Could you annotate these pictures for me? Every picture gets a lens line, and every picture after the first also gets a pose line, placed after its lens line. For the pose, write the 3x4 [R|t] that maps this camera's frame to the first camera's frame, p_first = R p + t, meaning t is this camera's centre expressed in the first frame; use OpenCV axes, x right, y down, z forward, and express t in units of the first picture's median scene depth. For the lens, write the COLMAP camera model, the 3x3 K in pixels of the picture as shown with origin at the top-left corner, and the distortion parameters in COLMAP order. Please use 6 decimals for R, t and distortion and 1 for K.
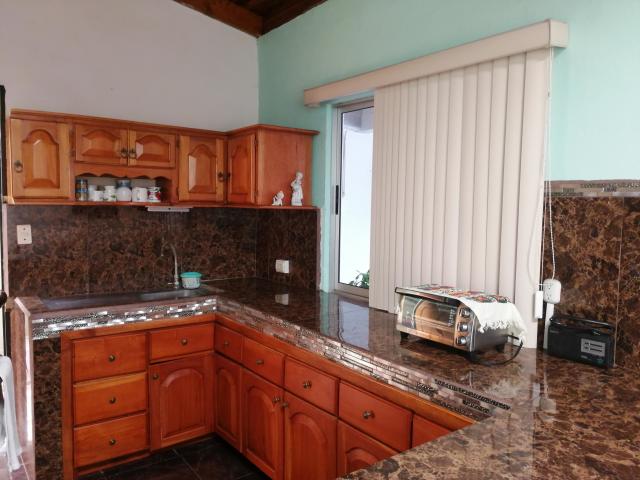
lens RADIAL K [[509.5, 0, 320.0], [0, 509.5, 240.0], [0, 0, 1]] dist [-0.001779, -0.000565]
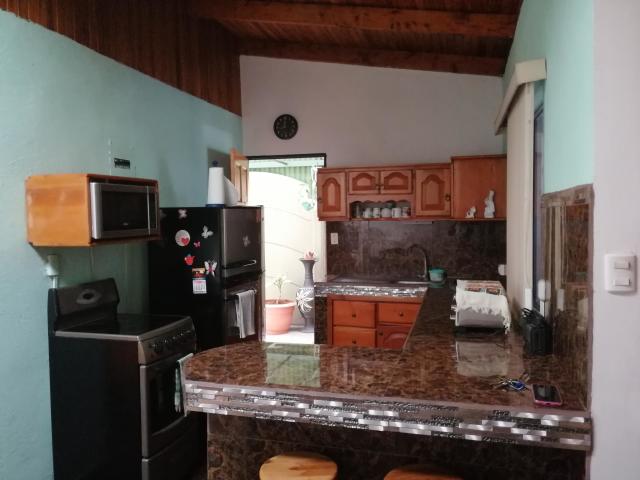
lens RADIAL K [[509.5, 0, 320.0], [0, 509.5, 240.0], [0, 0, 1]] dist [-0.001779, -0.000565]
pose [[0.598728, 0.011552, -0.800869, 0.705483], [-0.036129, 0.999268, -0.012596, 0.016163], [0.800137, 0.036476, 0.598707, -0.052450]]
